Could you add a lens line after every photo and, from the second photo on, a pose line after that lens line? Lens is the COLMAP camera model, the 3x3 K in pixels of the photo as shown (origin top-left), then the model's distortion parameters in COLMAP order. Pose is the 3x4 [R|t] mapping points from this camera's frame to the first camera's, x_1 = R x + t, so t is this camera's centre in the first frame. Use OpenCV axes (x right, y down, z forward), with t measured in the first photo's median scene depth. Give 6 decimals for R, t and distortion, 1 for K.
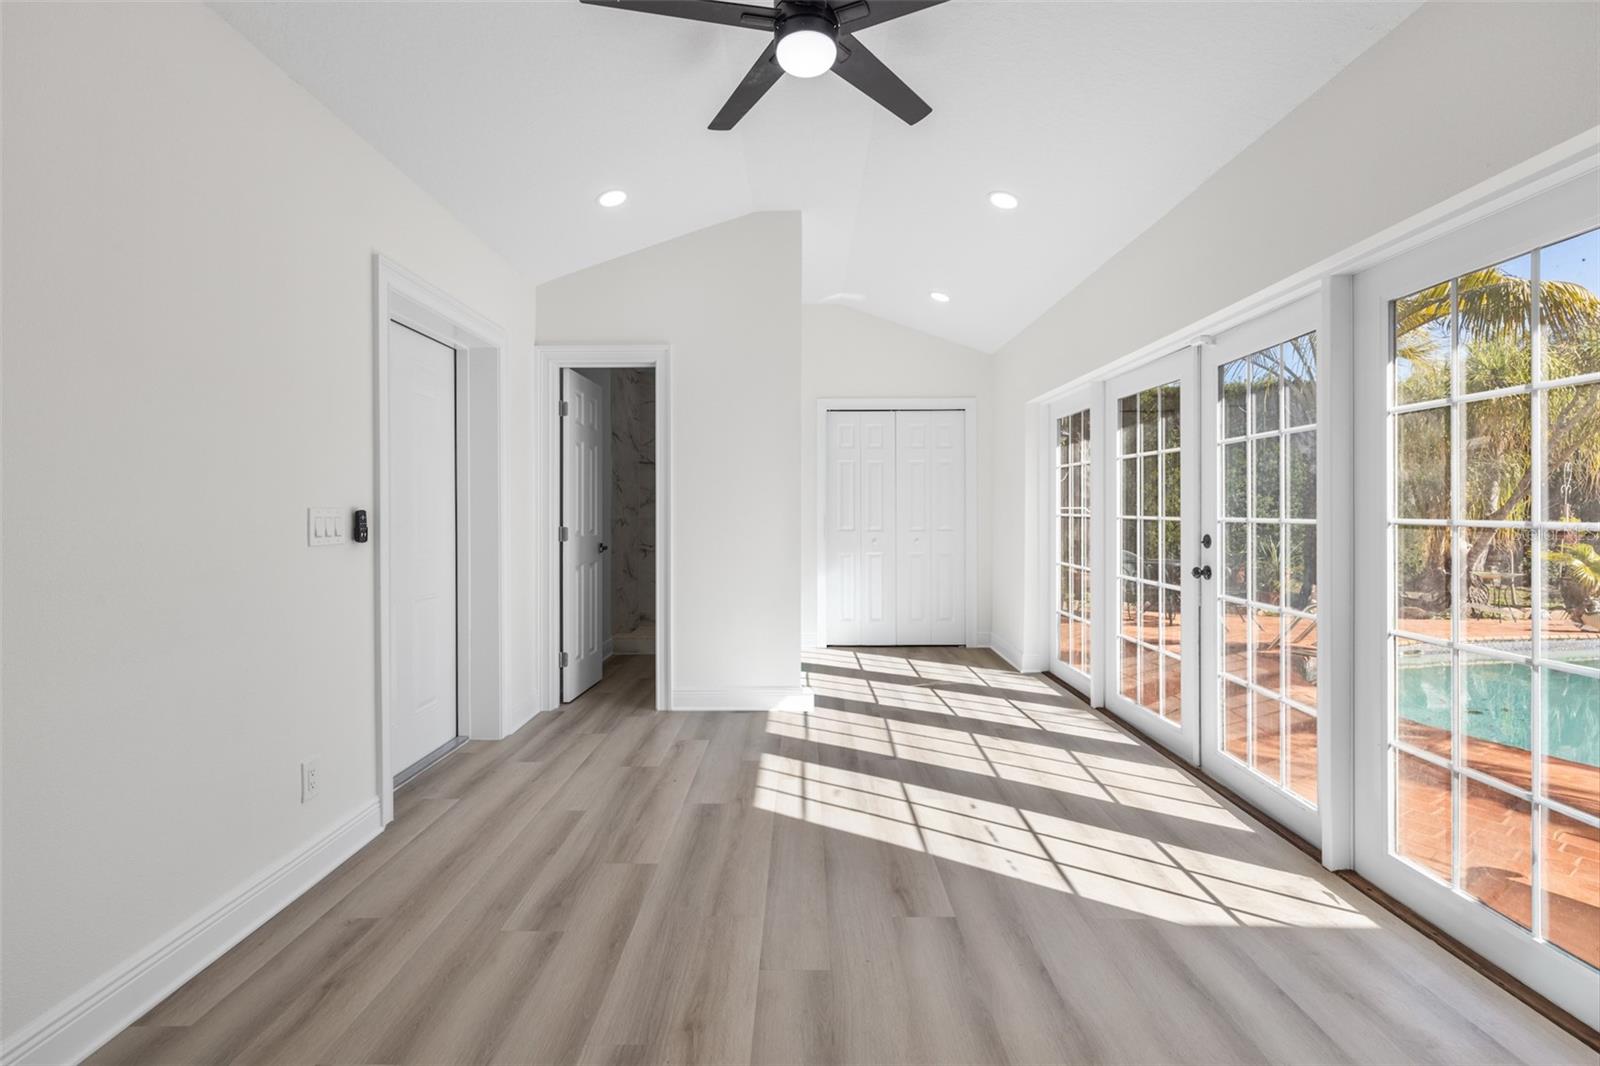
lens RADIAL K [[696.5, 0, 797.3], [0, 696.5, 512.1], [0, 0, 1]] dist [-0.005658, 0.001579]
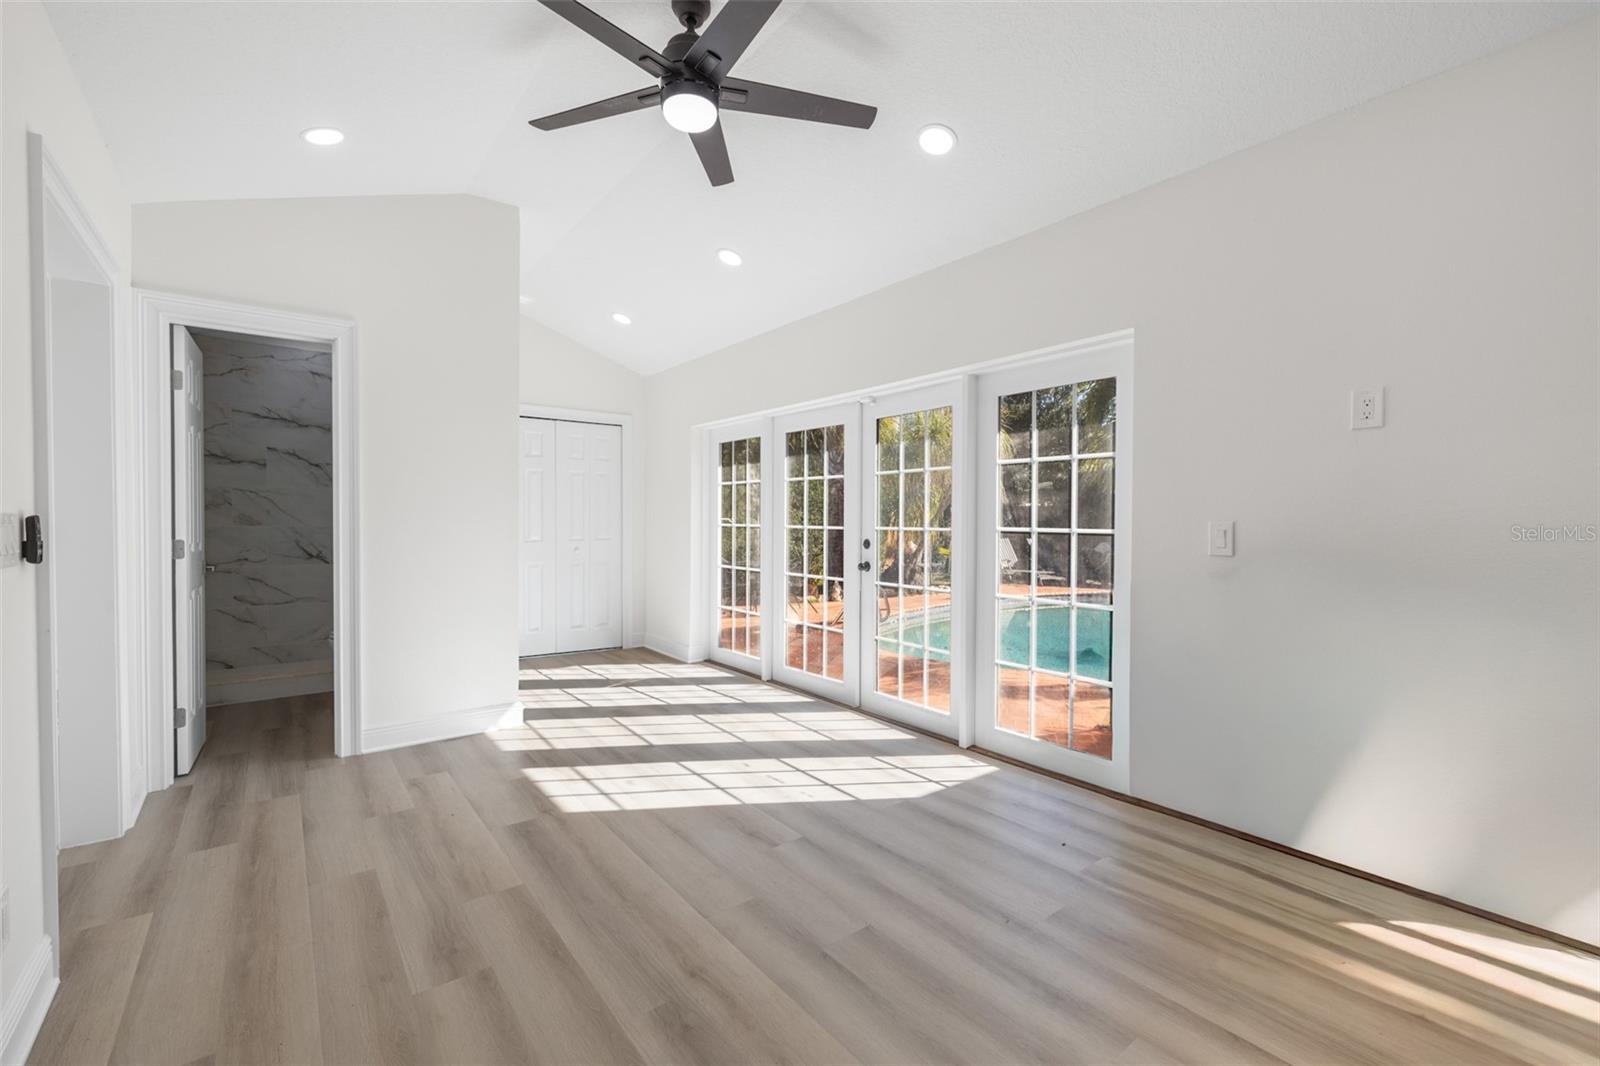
lens RADIAL K [[696.5, 0, 798.3], [0, 696.5, 533.6], [0, 0, 1]] dist [-0.005658, 0.001579]
pose [[0.770556, -0.005676, 0.637347, -0.401960], [-0.004681, 0.999883, 0.014565, 0.001370], [-0.637355, -0.014206, 0.770439, 0.012465]]
